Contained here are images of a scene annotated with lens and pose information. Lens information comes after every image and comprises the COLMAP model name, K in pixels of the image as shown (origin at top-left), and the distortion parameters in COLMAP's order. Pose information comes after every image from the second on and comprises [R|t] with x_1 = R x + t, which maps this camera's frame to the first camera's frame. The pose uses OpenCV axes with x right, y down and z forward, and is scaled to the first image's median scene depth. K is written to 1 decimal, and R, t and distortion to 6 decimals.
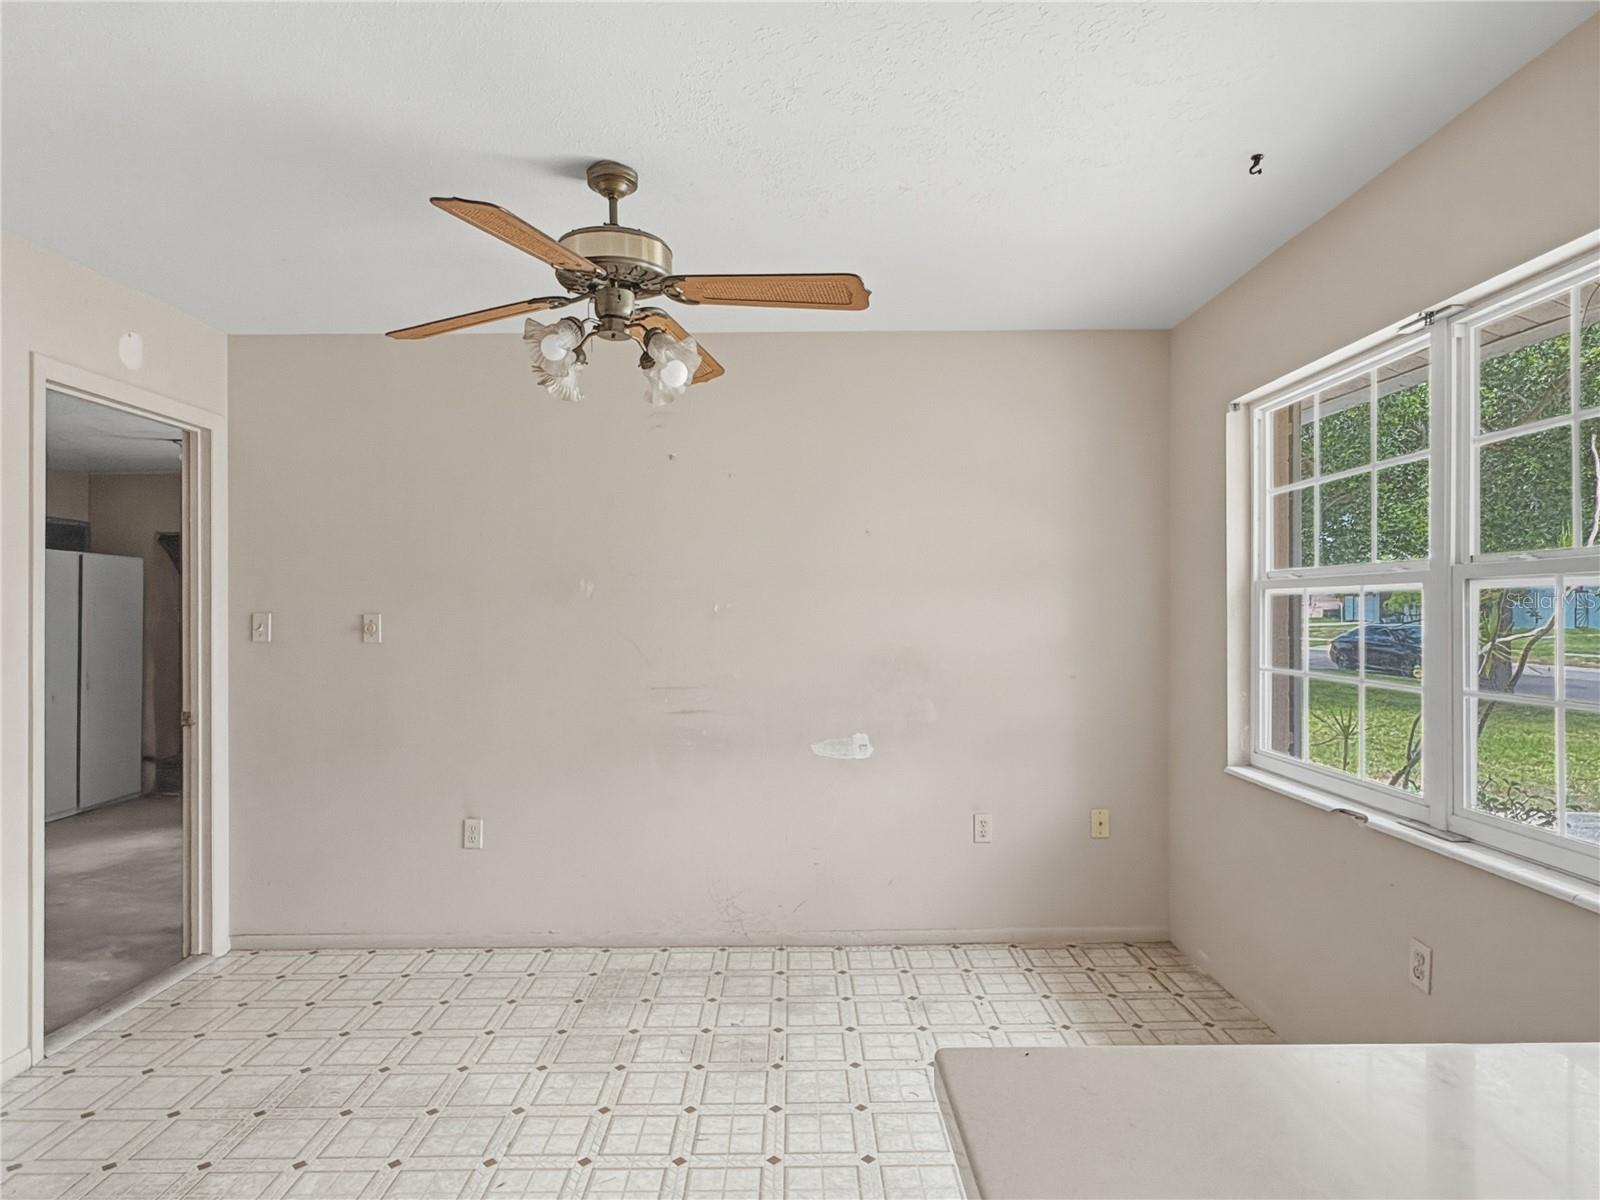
lens RADIAL K [[913.6, 0, 793.6], [0, 913.6, 610.7], [0, 0, 1]] dist [0.000684, 0.000820]
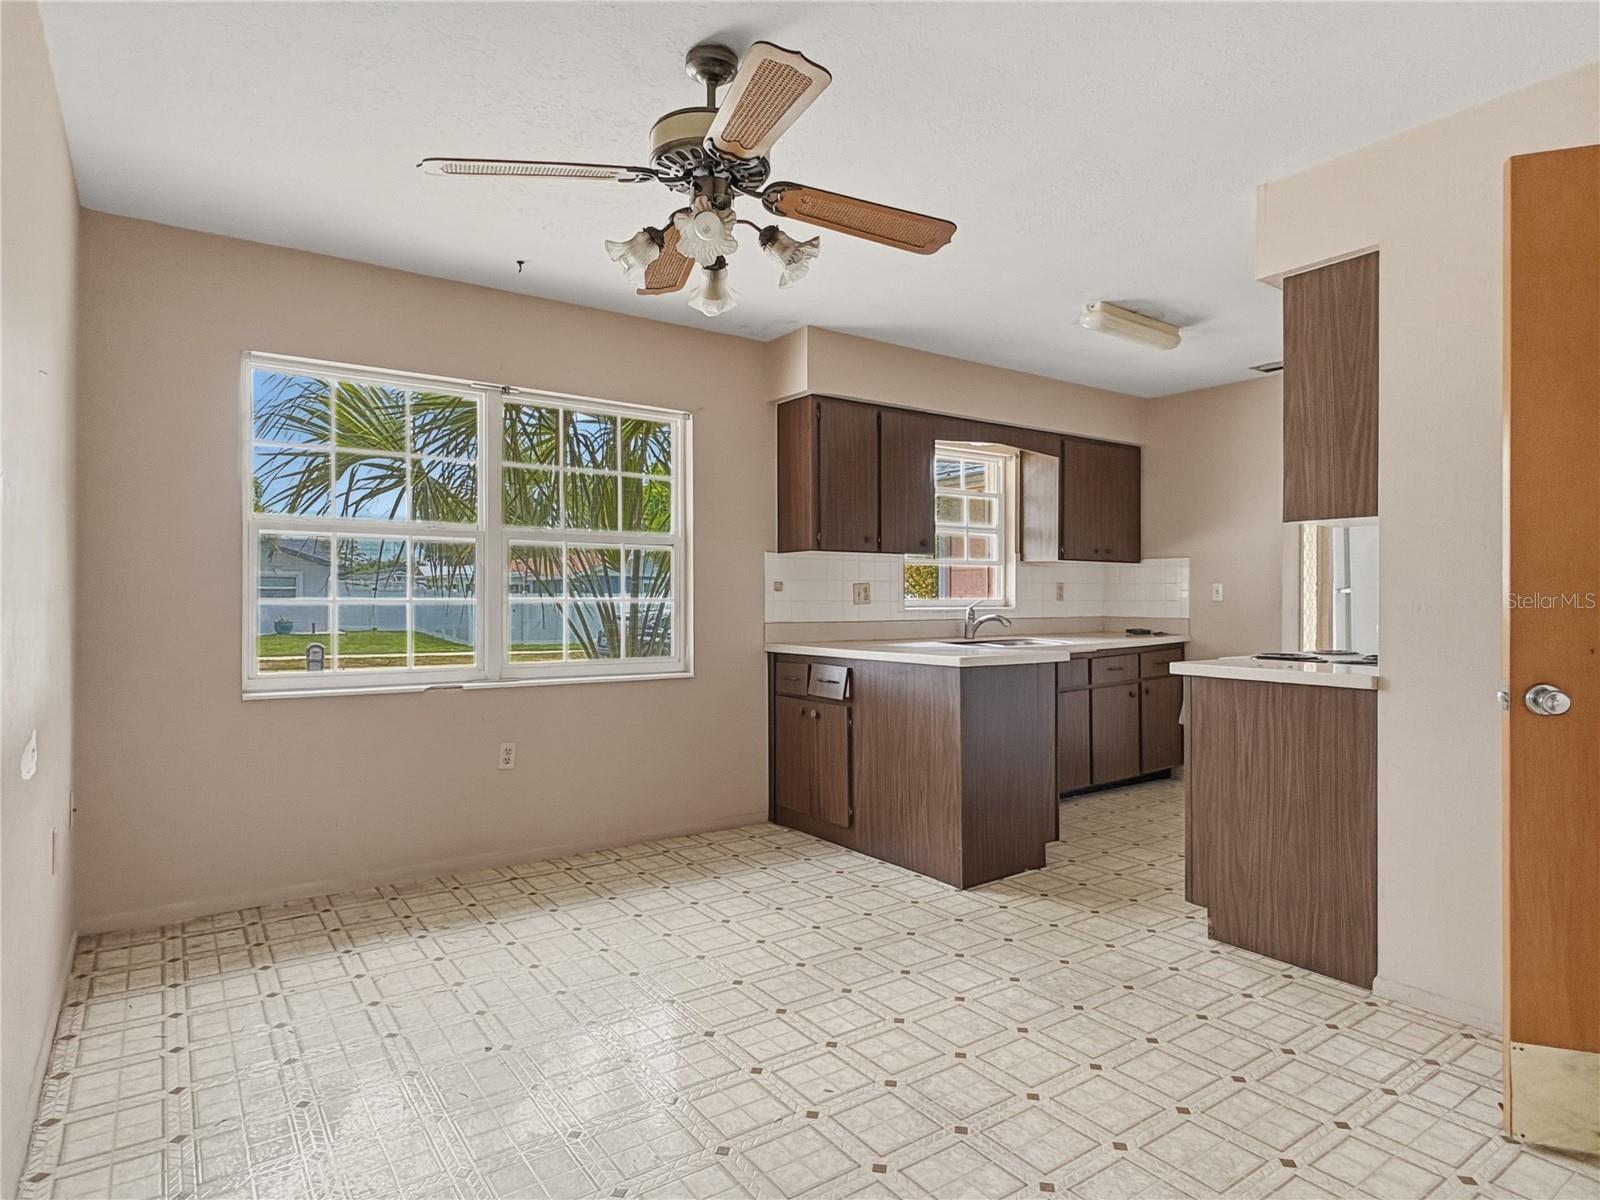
lens RADIAL K [[913.6, 0, 812.9], [0, 913.6, 596.6], [0, 0, 1]] dist [0.000684, 0.000820]
pose [[-0.584116, 0.008938, 0.811621, -0.999971], [0.002601, 0.999955, -0.009140, 0.090840], [-0.811666, -0.003227, -0.584113, 1.425838]]
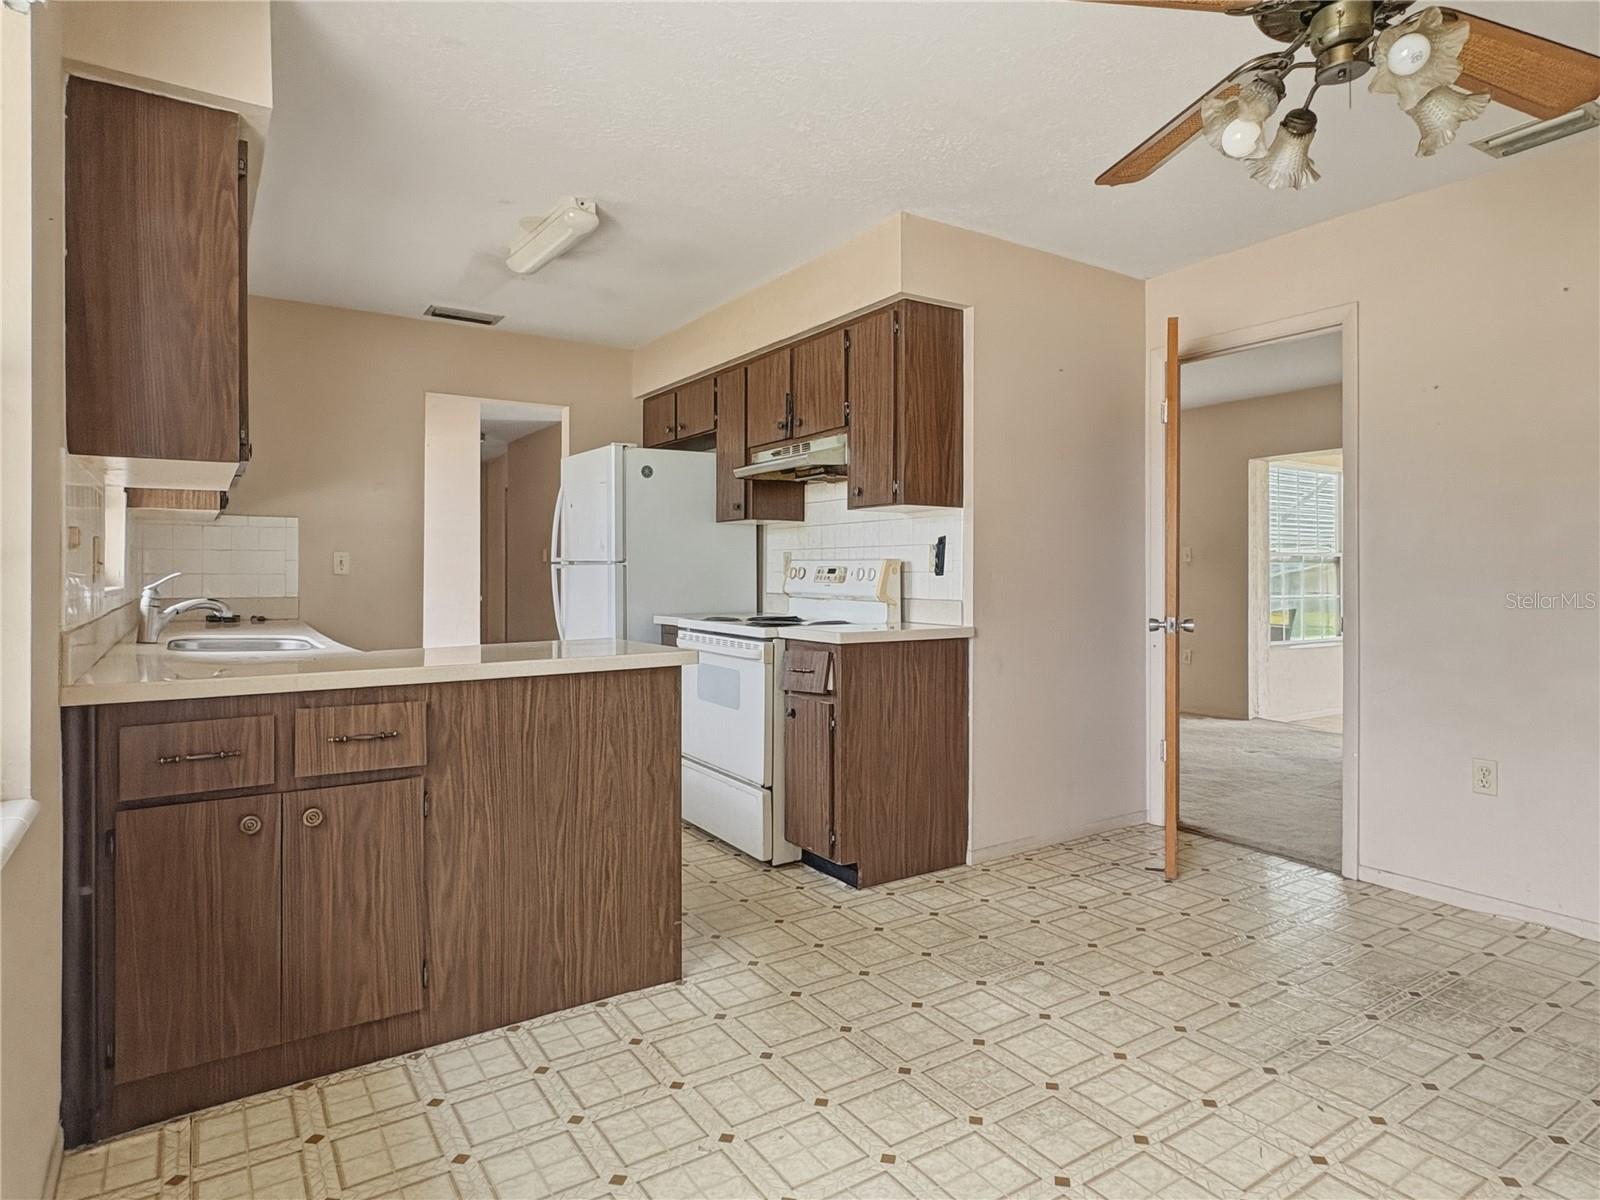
lens RADIAL K [[913.6, 0, 802.7], [0, 913.6, 583.0], [0, 0, 1]] dist [0.000684, 0.000820]
pose [[-0.834785, 0.012682, -0.550430, 0.535593], [0.007109, 0.999900, 0.012256, 0.084126], [0.550530, 0.006318, -0.834791, 1.315598]]
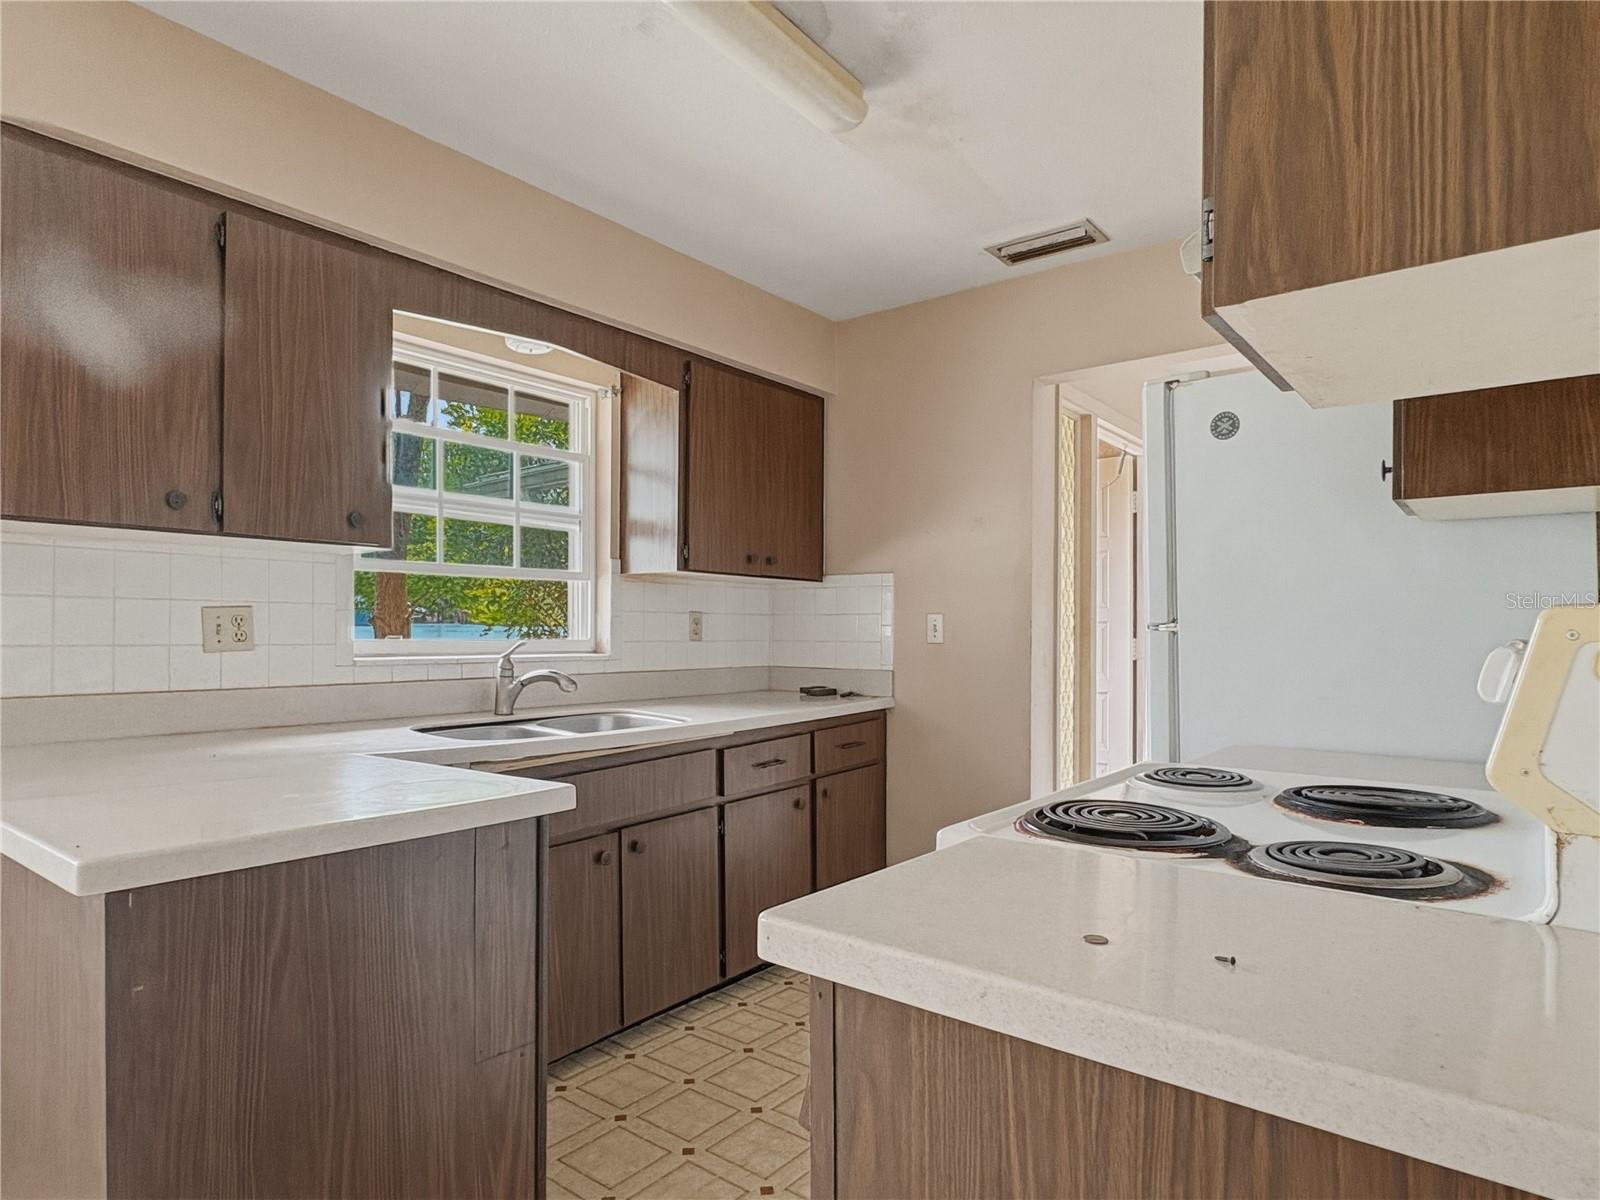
lens RADIAL K [[913.6, 0, 784.4], [0, 913.6, 620.2], [0, 0, 1]] dist [0.000684, 0.000820]
pose [[-0.770599, 0.007829, 0.637272, -0.443631], [-0.002648, 0.999877, -0.015485, 0.069475], [-0.637315, -0.013620, -0.770483, 0.486004]]
